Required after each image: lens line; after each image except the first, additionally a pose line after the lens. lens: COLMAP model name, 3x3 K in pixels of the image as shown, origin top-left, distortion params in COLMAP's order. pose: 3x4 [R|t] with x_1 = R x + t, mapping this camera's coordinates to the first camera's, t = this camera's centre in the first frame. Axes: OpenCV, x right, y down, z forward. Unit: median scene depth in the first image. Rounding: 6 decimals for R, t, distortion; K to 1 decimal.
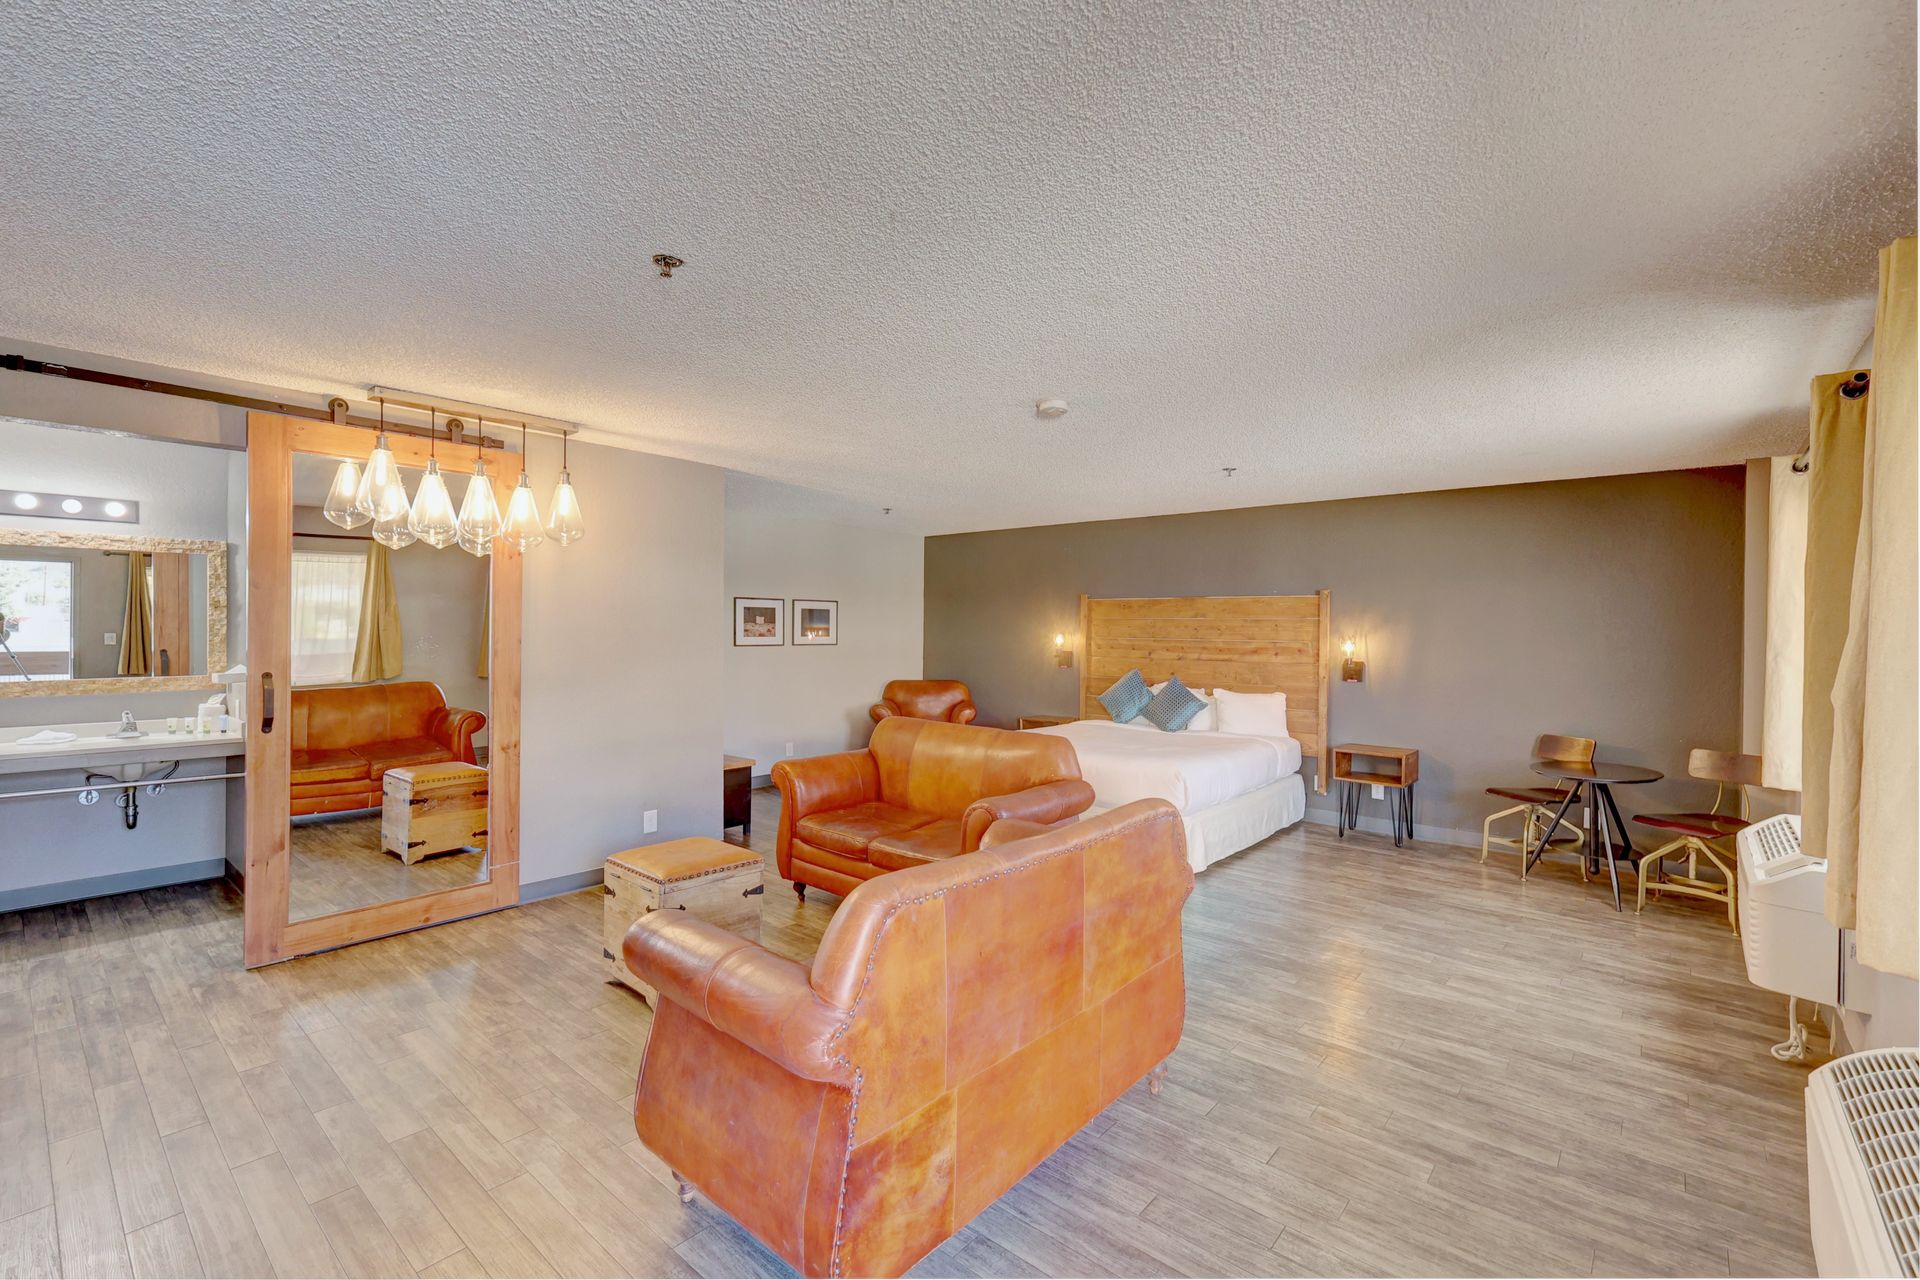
lens RADIAL K [[831.5, 0, 964.1], [0, 831.5, 637.6], [0, 0, 1]] dist [0.000148, -0.000535]
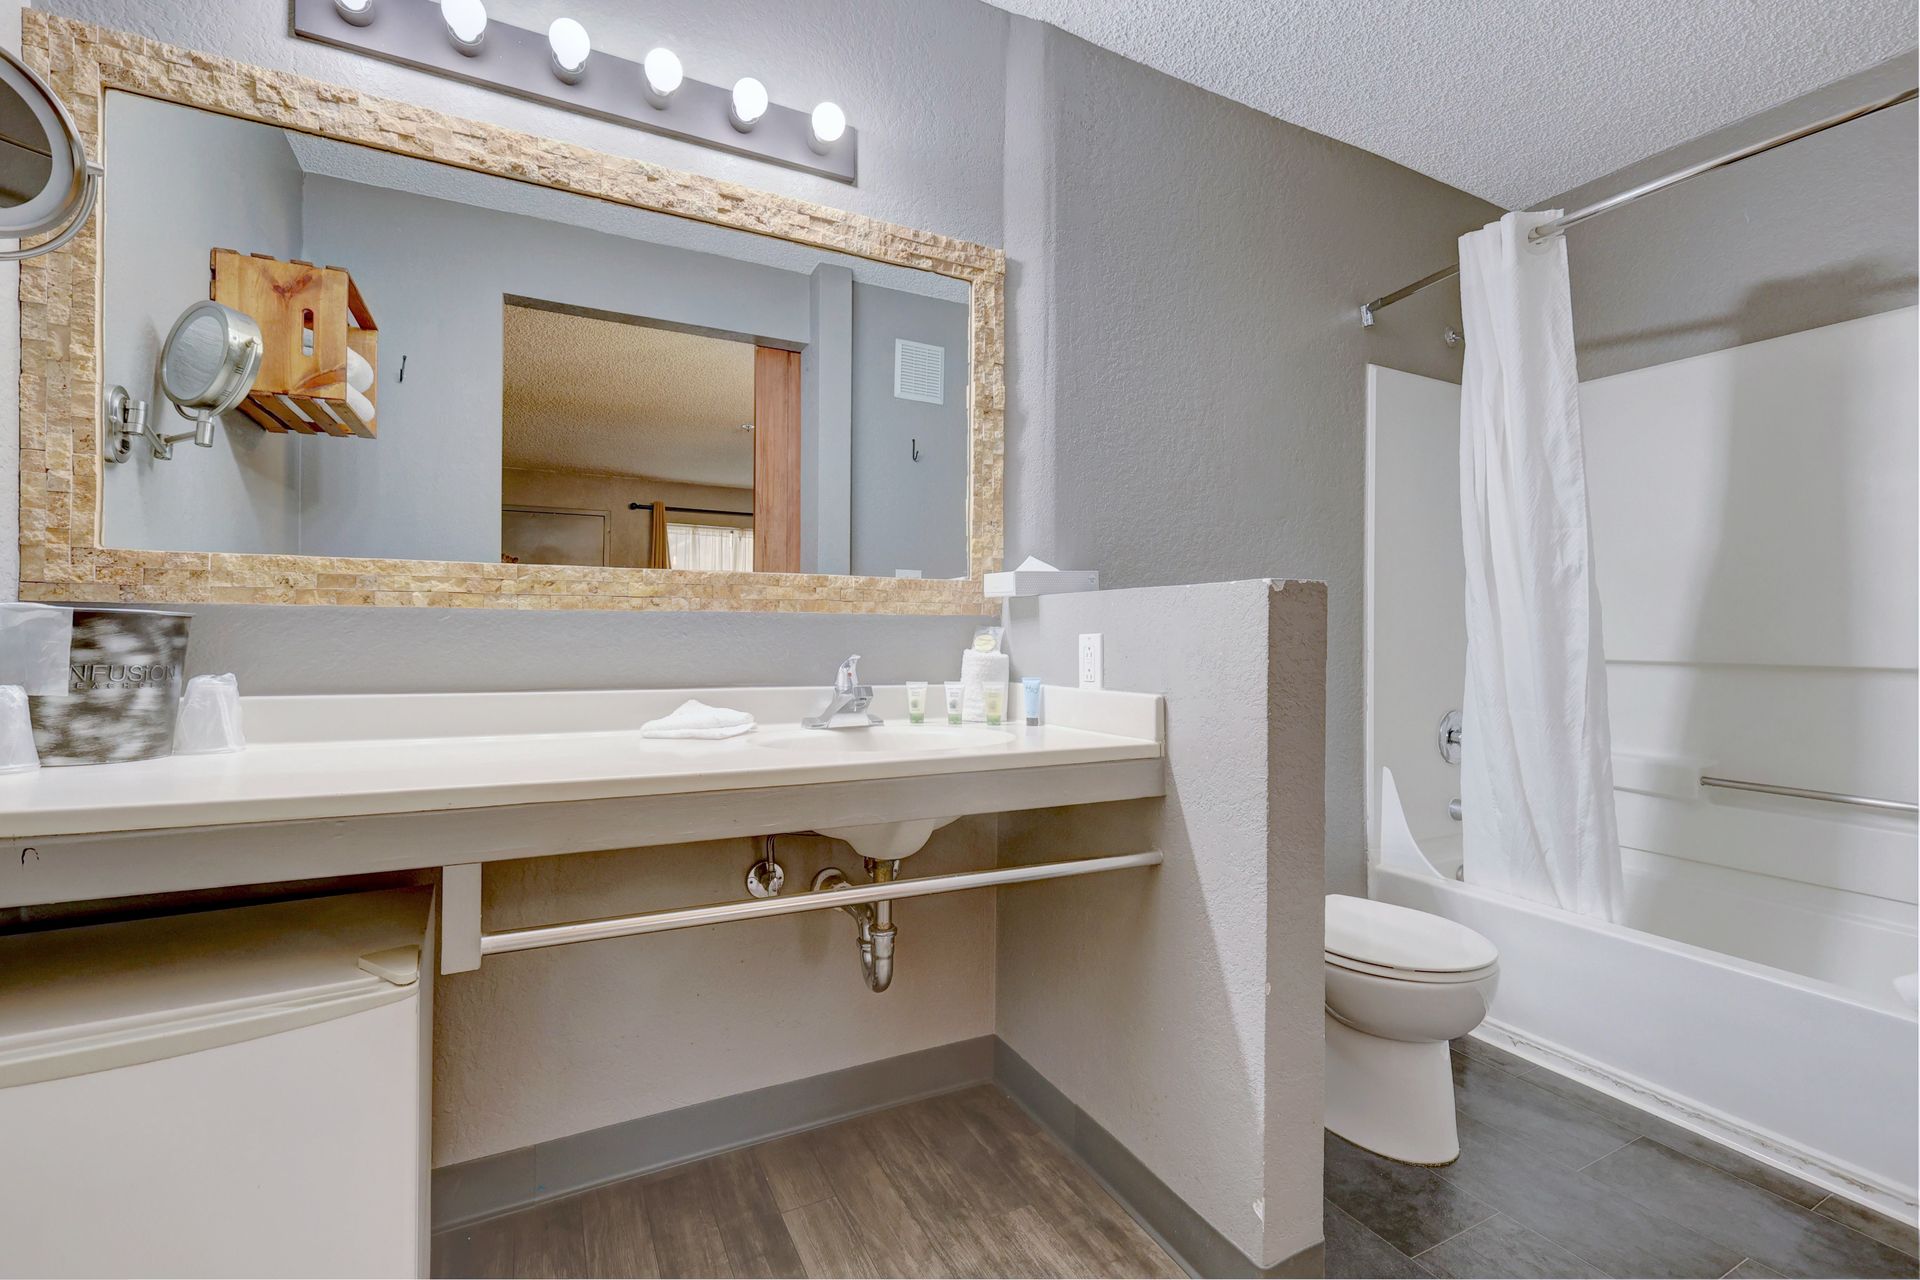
lens RADIAL K [[831.5, 0, 941.1], [0, 831.5, 634.1], [0, 0, 1]] dist [0.000148, -0.000535]
pose [[0.923684, -0.004452, -0.383130, -0.778675], [-0.002903, 0.999822, -0.018616, 0.079859], [0.383144, 0.018307, 0.923507, 0.632679]]
